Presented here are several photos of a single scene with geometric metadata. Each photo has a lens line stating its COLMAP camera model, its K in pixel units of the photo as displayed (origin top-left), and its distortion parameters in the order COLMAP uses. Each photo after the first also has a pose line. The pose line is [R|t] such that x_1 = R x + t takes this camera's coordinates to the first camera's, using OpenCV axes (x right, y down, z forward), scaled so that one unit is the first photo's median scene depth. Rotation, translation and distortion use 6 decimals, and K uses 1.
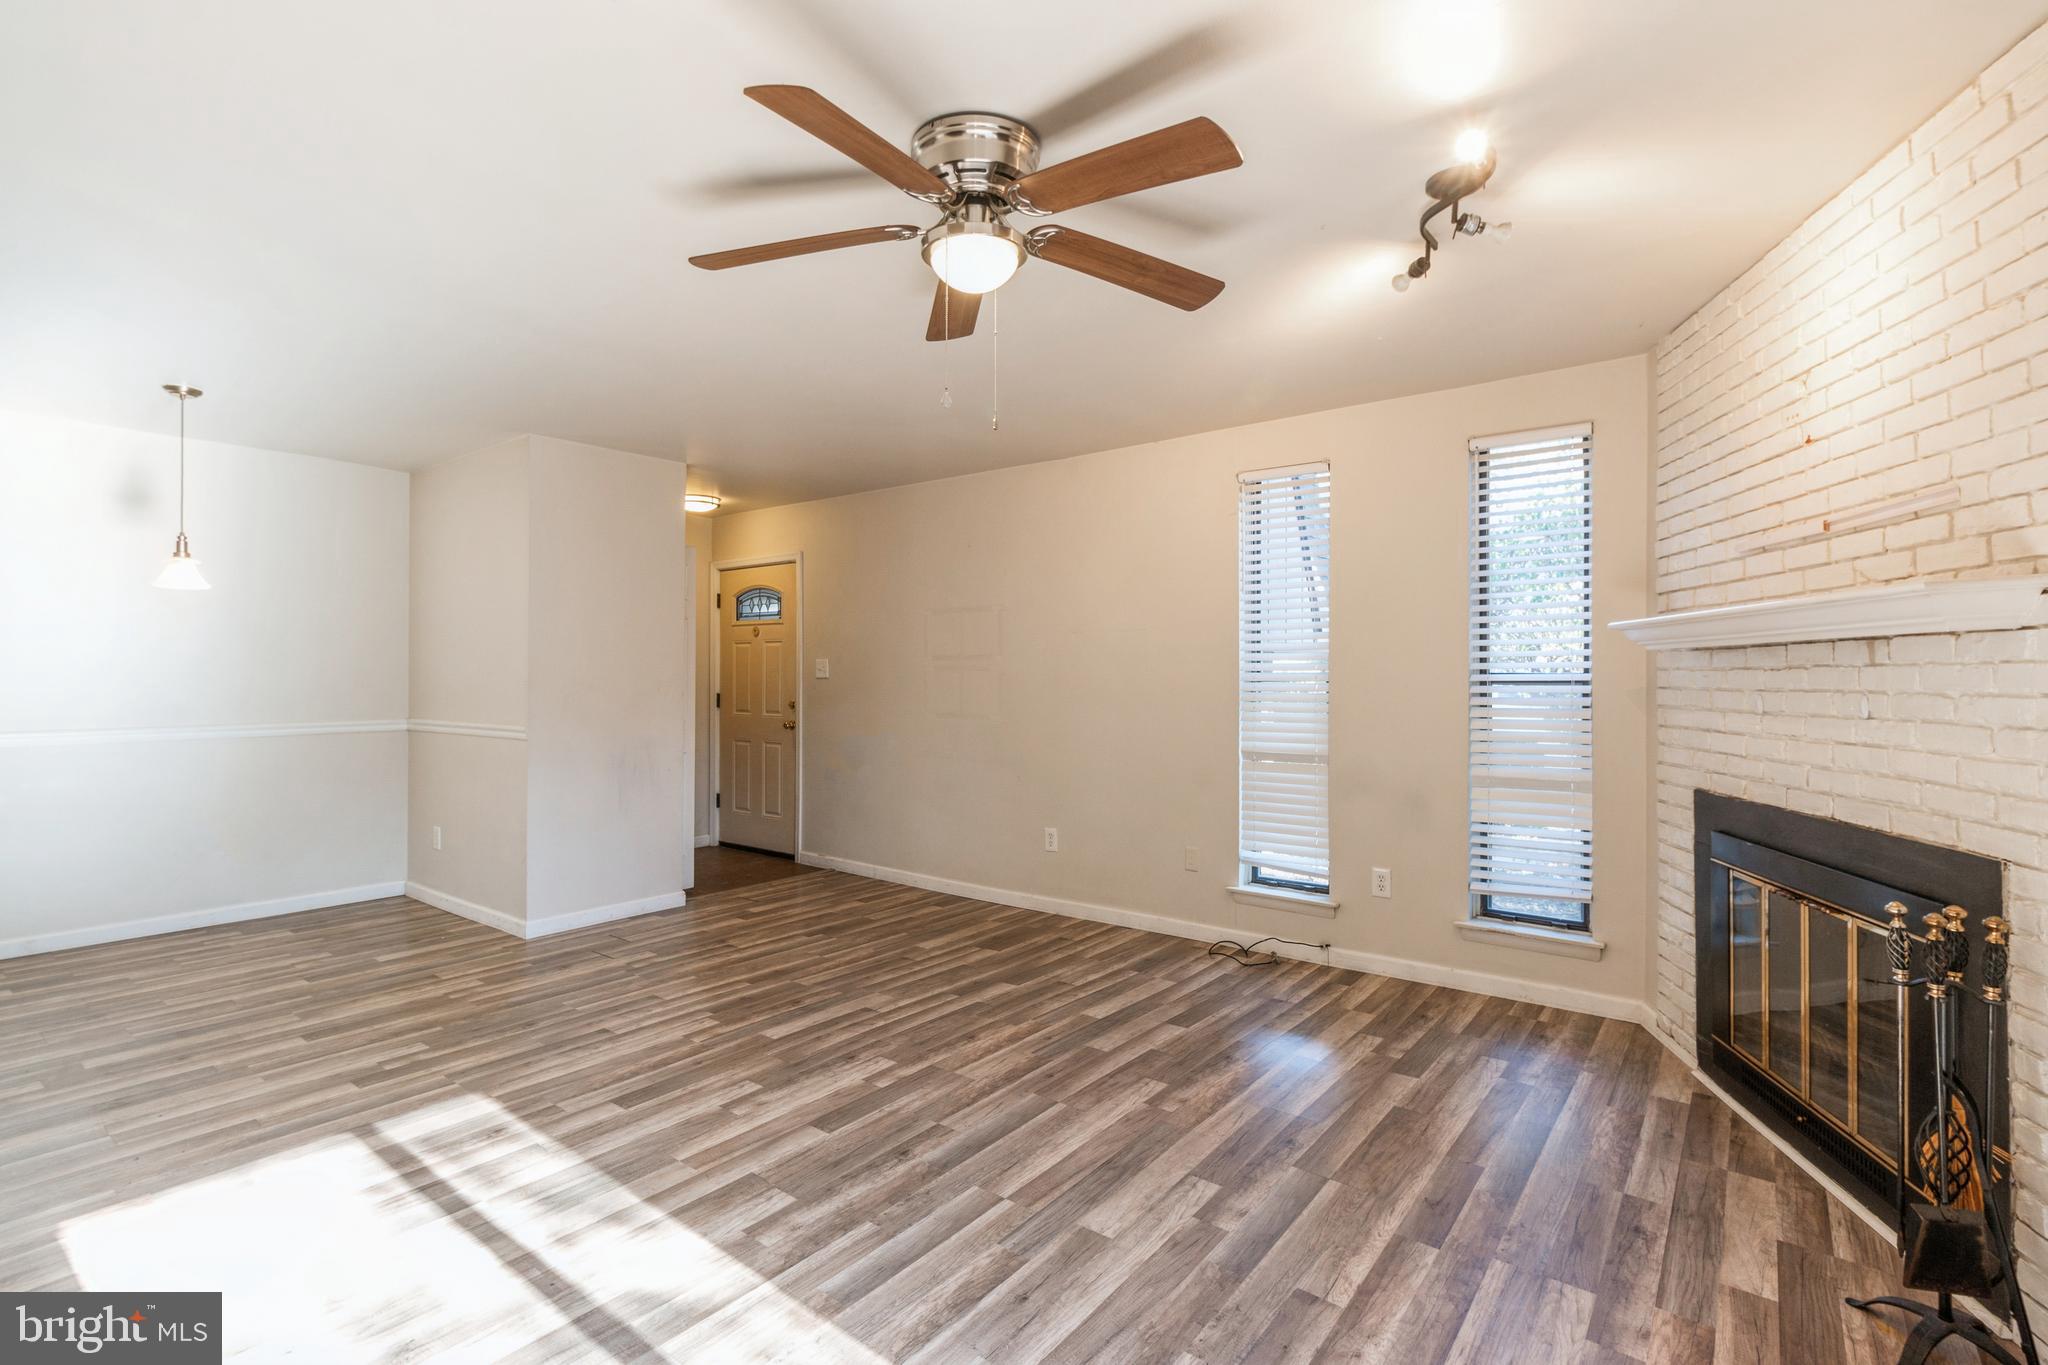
lens RADIAL K [[948.7, 0, 1016.2], [0, 948.7, 672.4], [0, 0, 1]] dist [-0.000837, -0.000219]
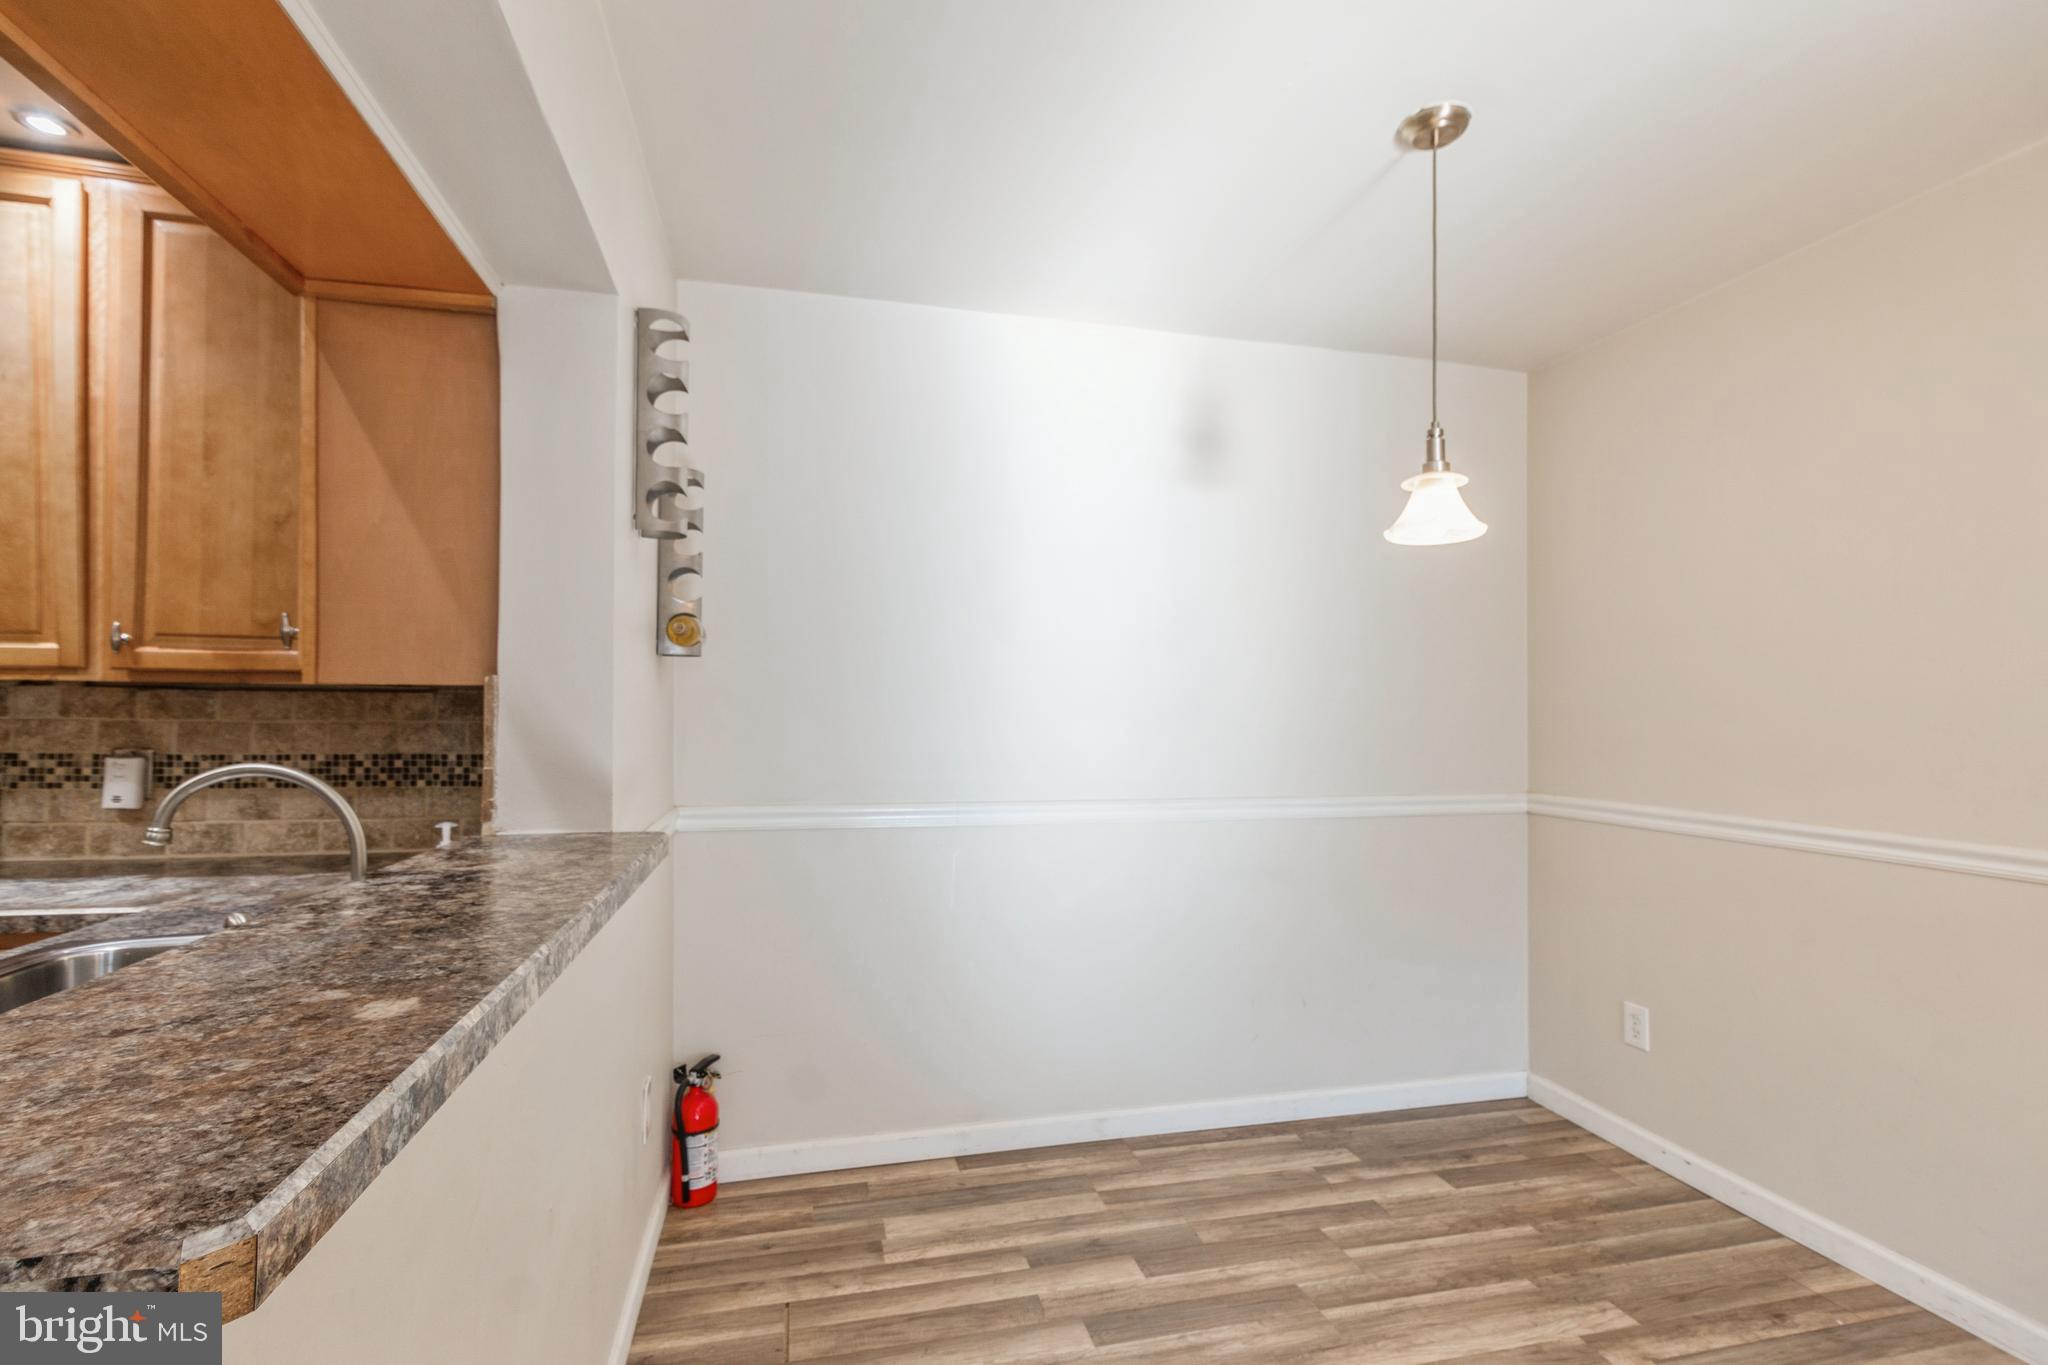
lens RADIAL K [[950.8, 0, 1027.4], [0, 950.8, 693.5], [0, 0, 1]] dist [0.005850, 0.000655]
pose [[0.791992, -0.006557, -0.610496, -0.887282], [-0.003873, 0.999868, -0.015763, -0.002474], [0.610519, 0.014849, 0.791863, 0.588149]]
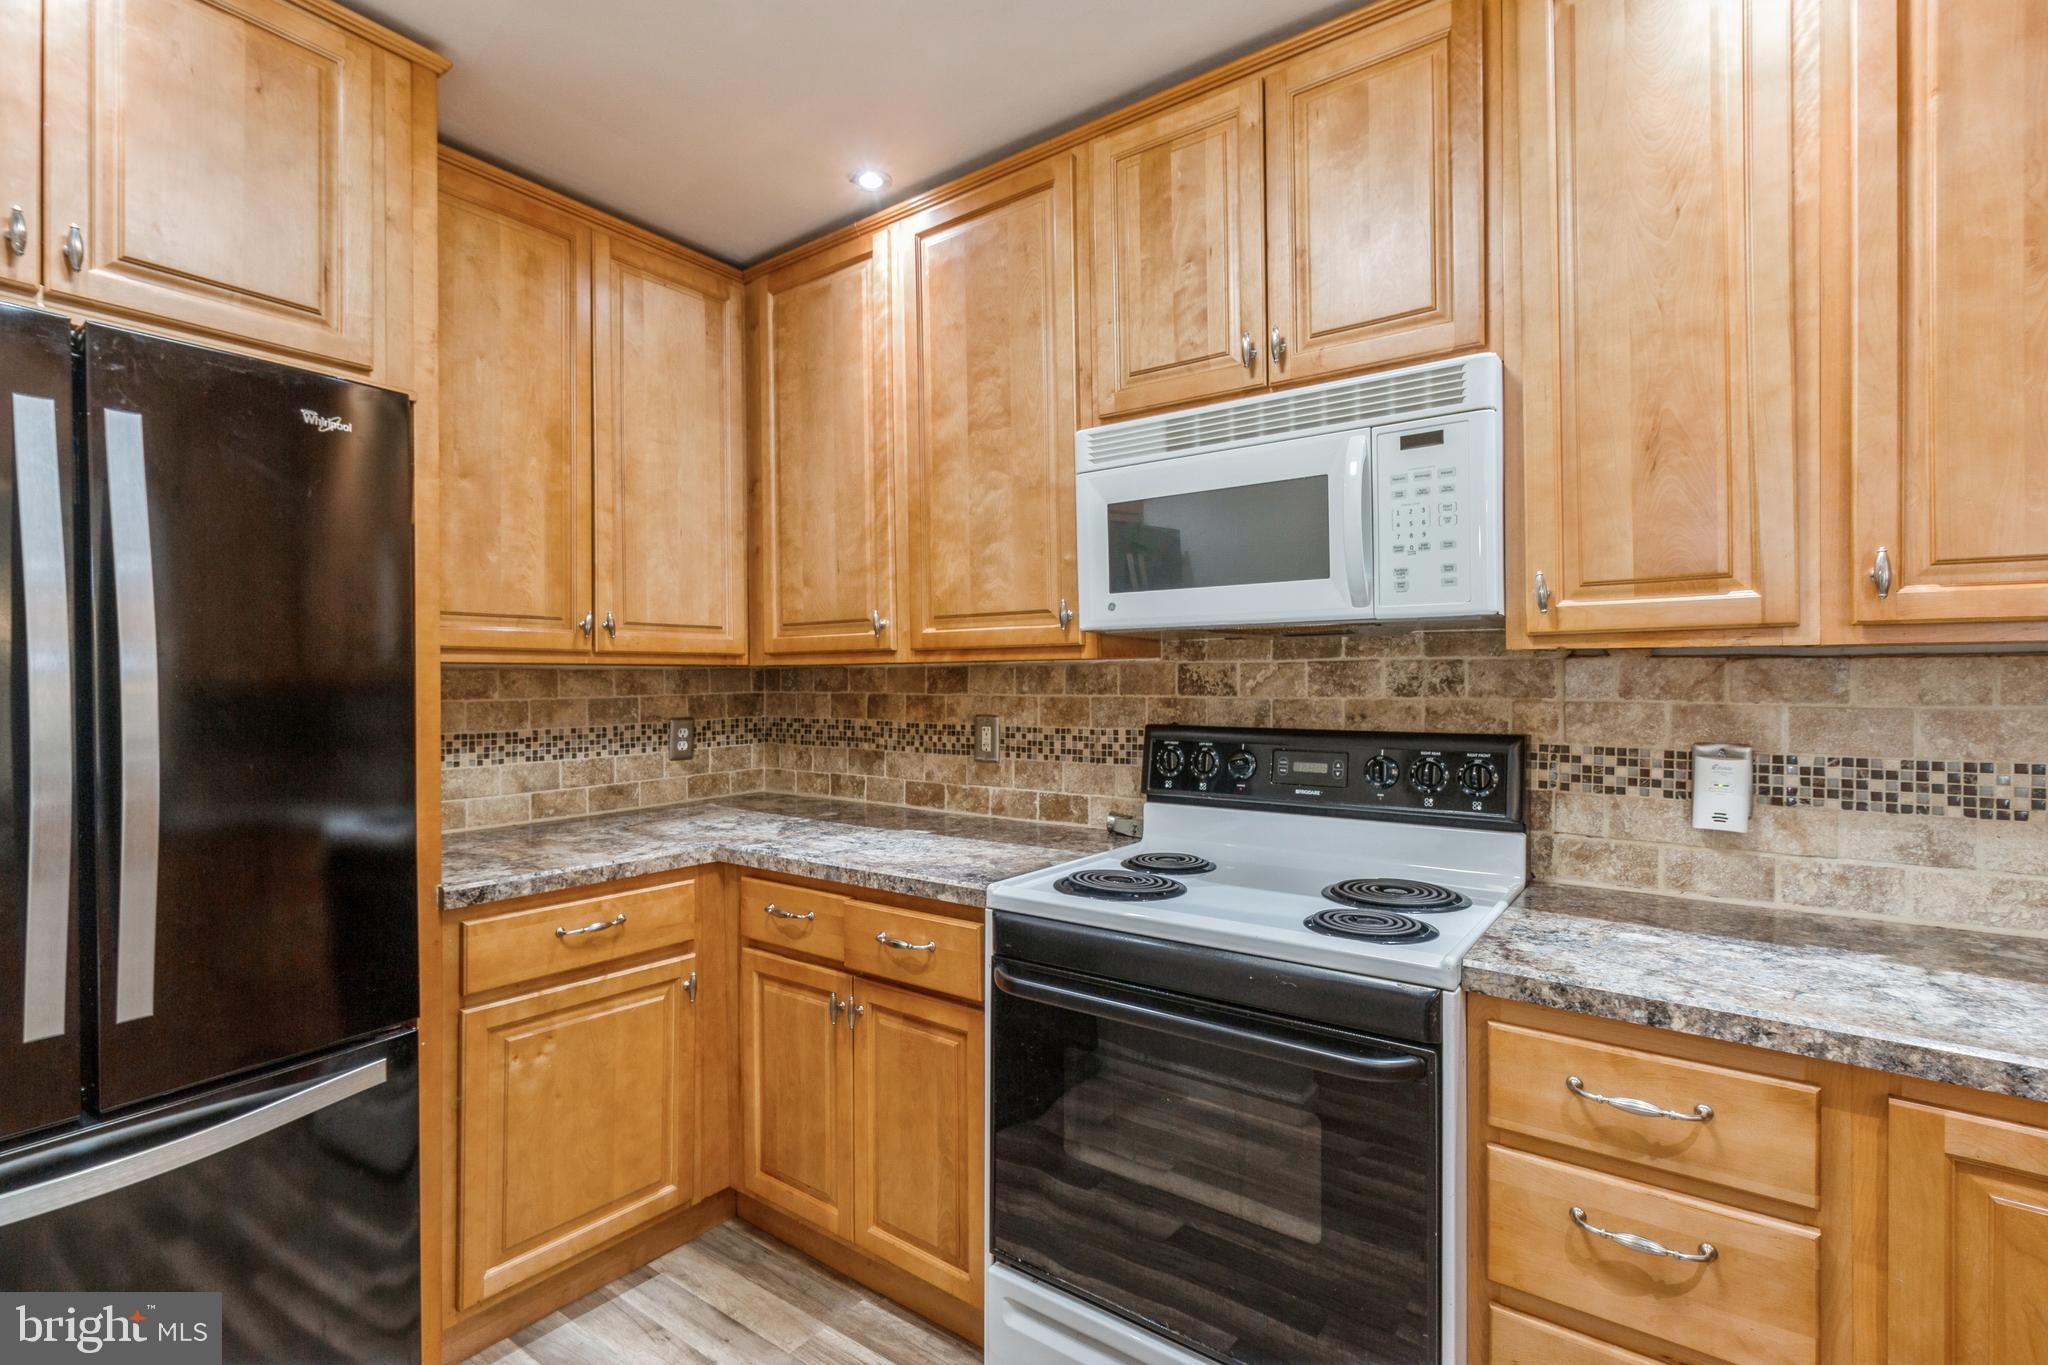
lens RADIAL K [[940.5, 0, 1021.0], [0, 940.5, 683.0], [0, 0, 1]] dist [0.000942, 0.000418]
pose [[0.039626, -0.001935, -0.999213, -1.361707], [0.006450, 0.999978, -0.001681, -0.003750], [0.999194, -0.006378, 0.039638, 0.367901]]
